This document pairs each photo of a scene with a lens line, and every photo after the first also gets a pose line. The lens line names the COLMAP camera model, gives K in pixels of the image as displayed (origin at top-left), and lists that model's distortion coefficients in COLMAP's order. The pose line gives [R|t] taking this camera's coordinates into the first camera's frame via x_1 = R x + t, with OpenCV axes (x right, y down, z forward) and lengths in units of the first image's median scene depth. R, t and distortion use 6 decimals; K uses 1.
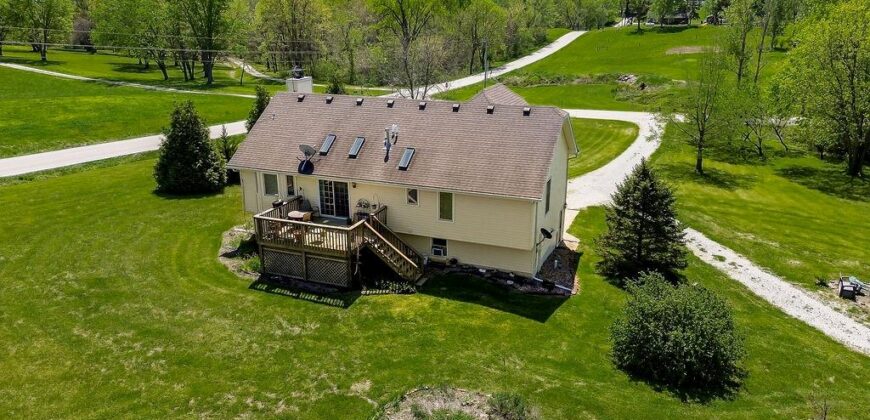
lens RADIAL K [[613.9, 0, 435.0], [0, 613.9, 210.0], [0, 0, 1]] dist [0.096873, -0.102664]
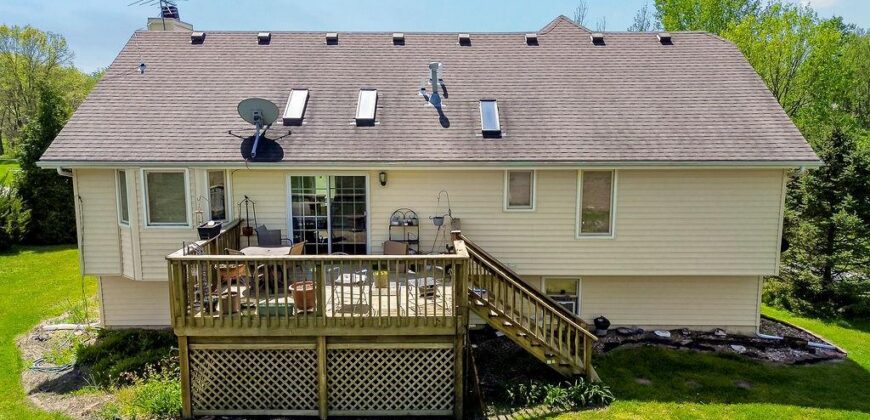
lens RADIAL K [[613.9, 0, 435.0], [0, 613.9, 210.0], [0, 0, 1]] dist [0.096873, -0.102664]
pose [[0.930937, -0.056978, 0.360707, -0.259775], [0.112437, 0.984490, -0.134673, 0.046441], [-0.347439, 0.165929, 0.922905, 0.574510]]
